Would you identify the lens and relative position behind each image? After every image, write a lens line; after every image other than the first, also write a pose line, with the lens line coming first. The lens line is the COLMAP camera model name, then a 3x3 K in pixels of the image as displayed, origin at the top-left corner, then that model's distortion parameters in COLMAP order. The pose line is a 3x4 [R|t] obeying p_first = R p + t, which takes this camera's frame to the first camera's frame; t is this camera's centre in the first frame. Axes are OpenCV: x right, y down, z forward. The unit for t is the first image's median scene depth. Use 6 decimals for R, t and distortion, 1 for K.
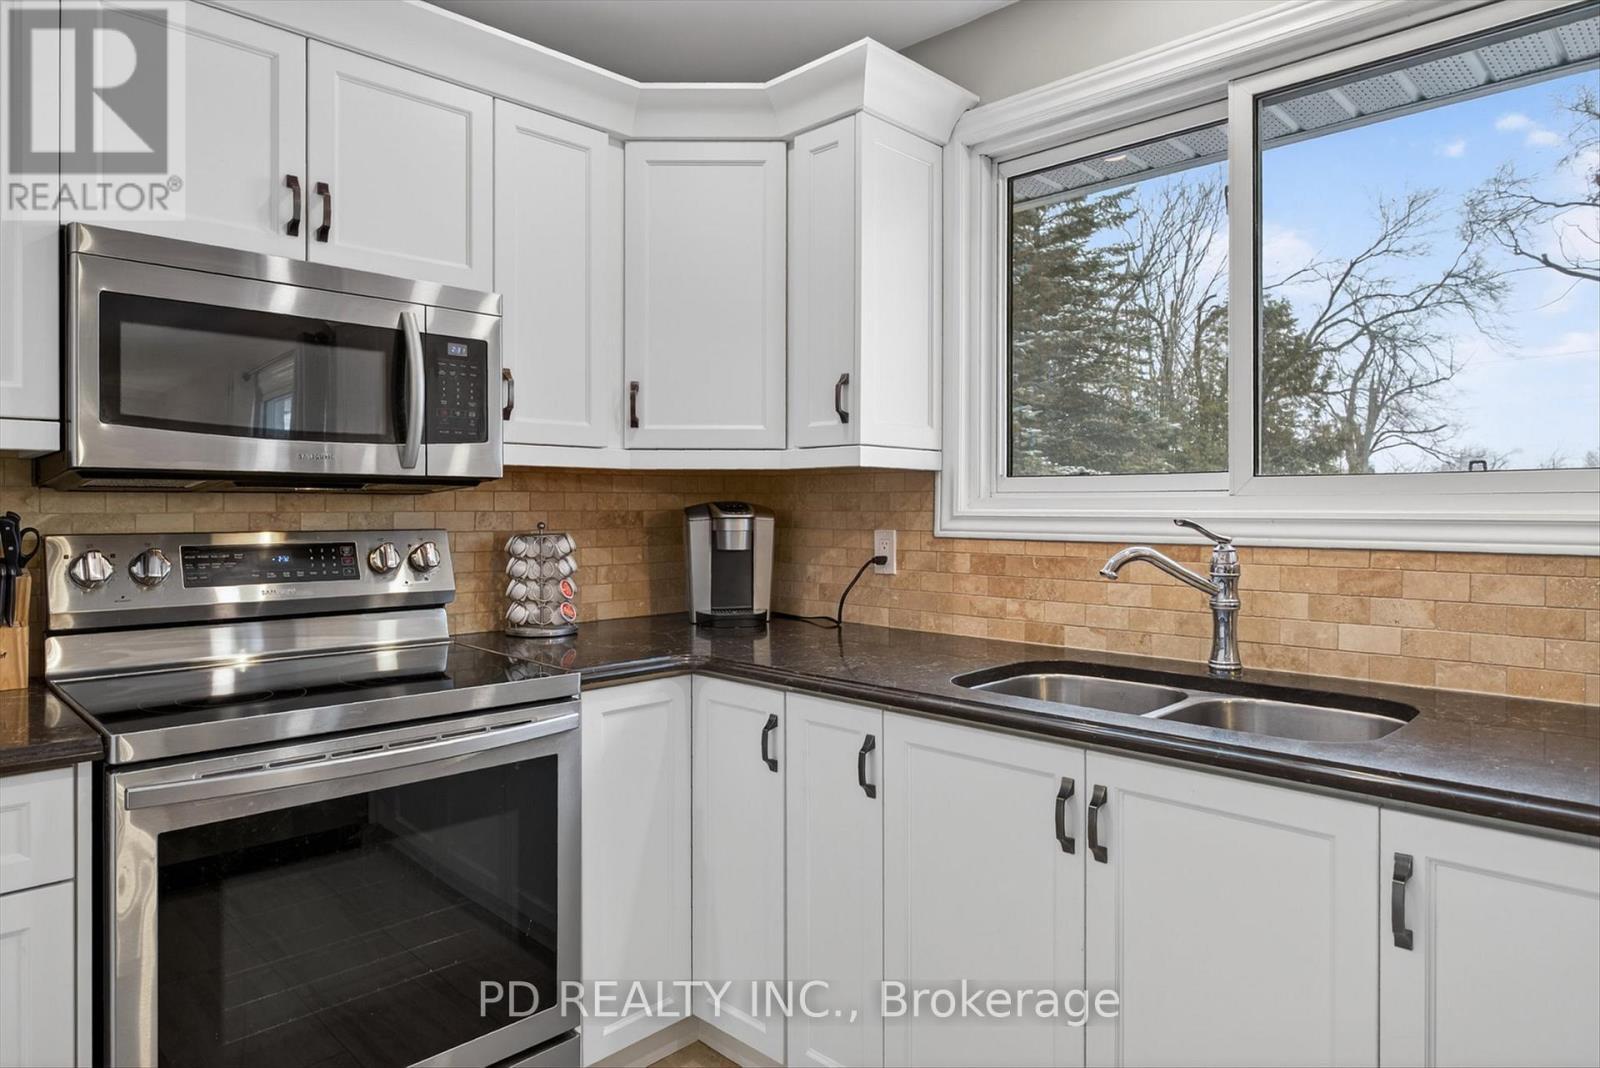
lens RADIAL K [[982.1, 0, 803.0], [0, 982.1, 508.2], [0, 0, 1]] dist [-0.007419, -0.001655]
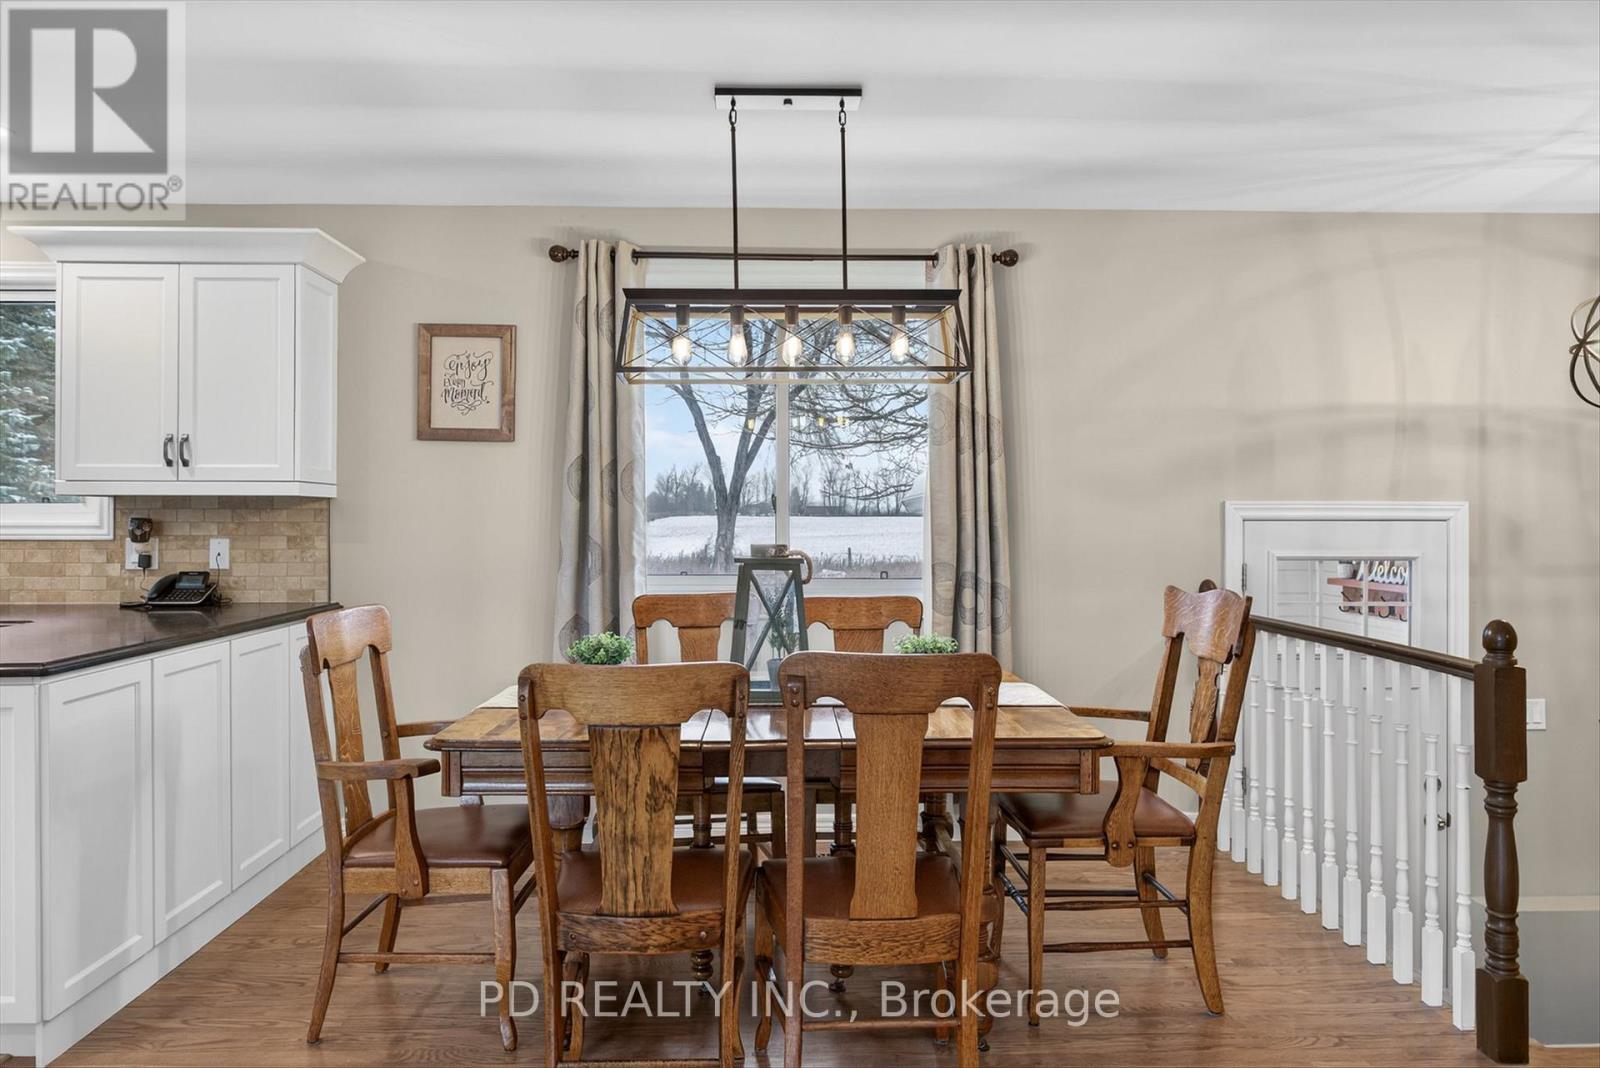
lens RADIAL K [[1053.0, 0, 790.0], [0, 1053.0, 520.1], [0, 0, 1]] dist [-0.001511, 0.000085]
pose [[0.691753, 0.001531, 0.722133, 0.133956], [-0.000811, 0.999999, -0.001343, 0.001815], [-0.722134, 0.000343, 0.691753, -1.502618]]
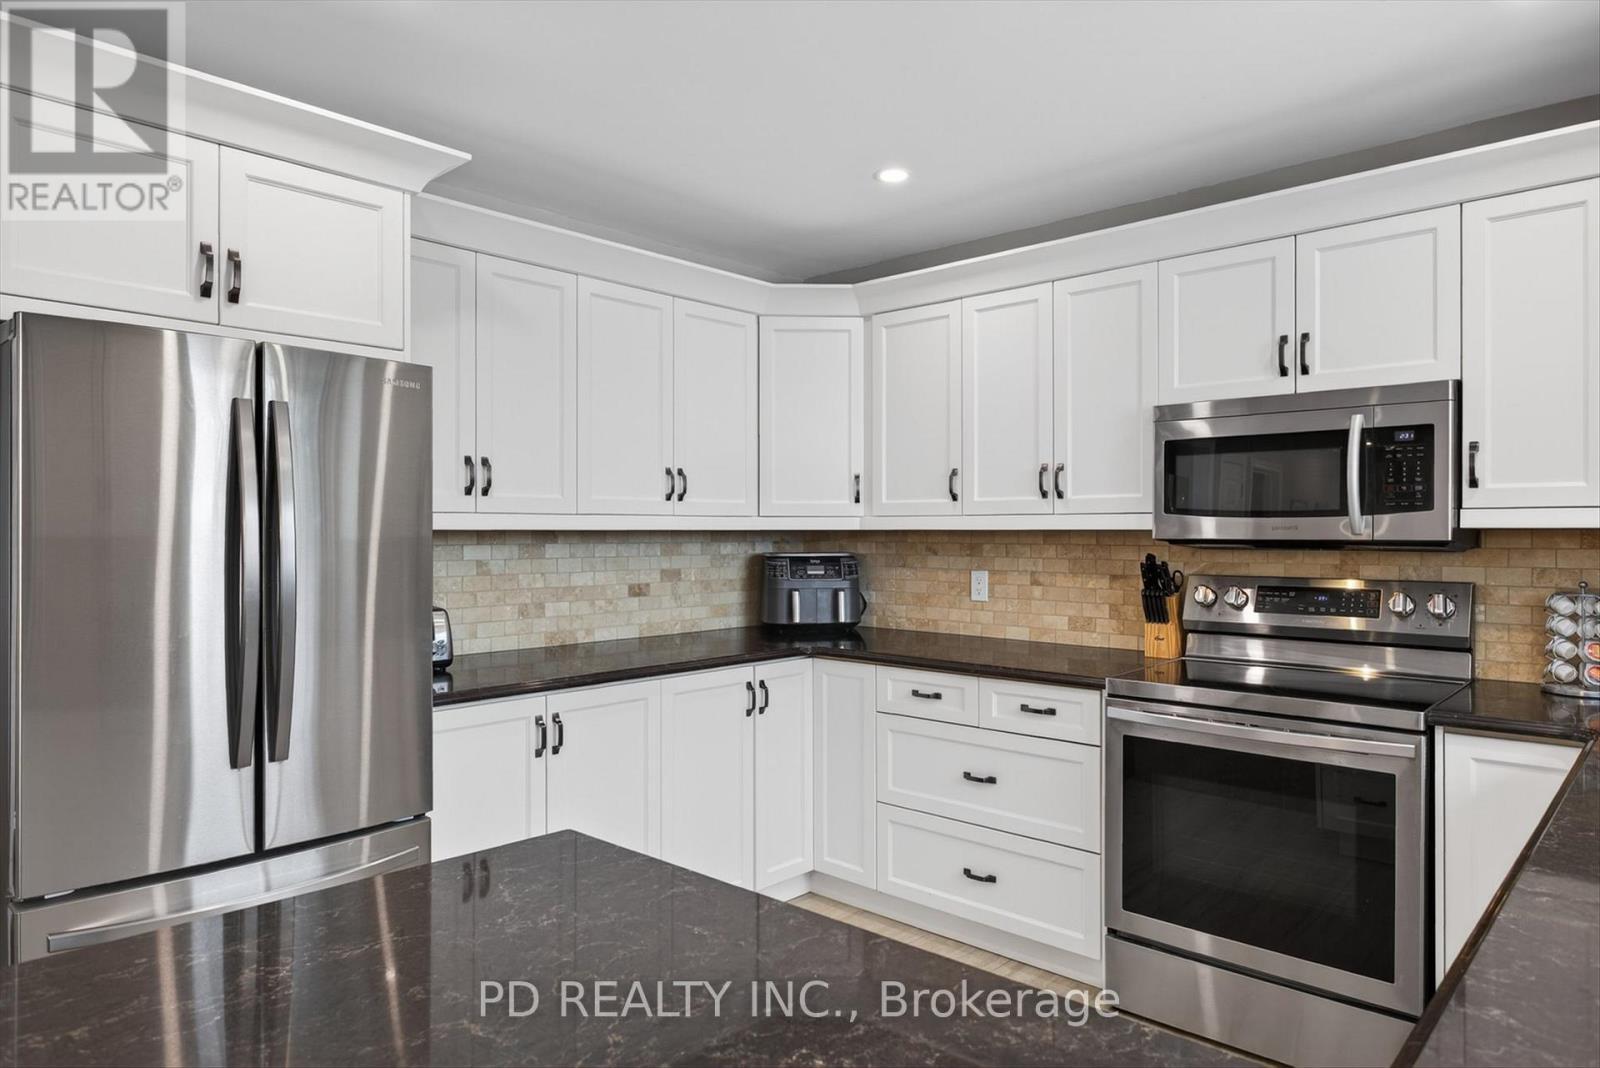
lens RADIAL K [[982.1, 0, 833.9], [0, 982.1, 532.9], [0, 0, 1]] dist [-0.007419, -0.001655]
pose [[0.049642, -0.003355, -0.998761, 0.815978], [-0.005399, 0.999979, -0.003627, -0.032099], [0.998753, 0.005572, 0.049623, 0.230068]]
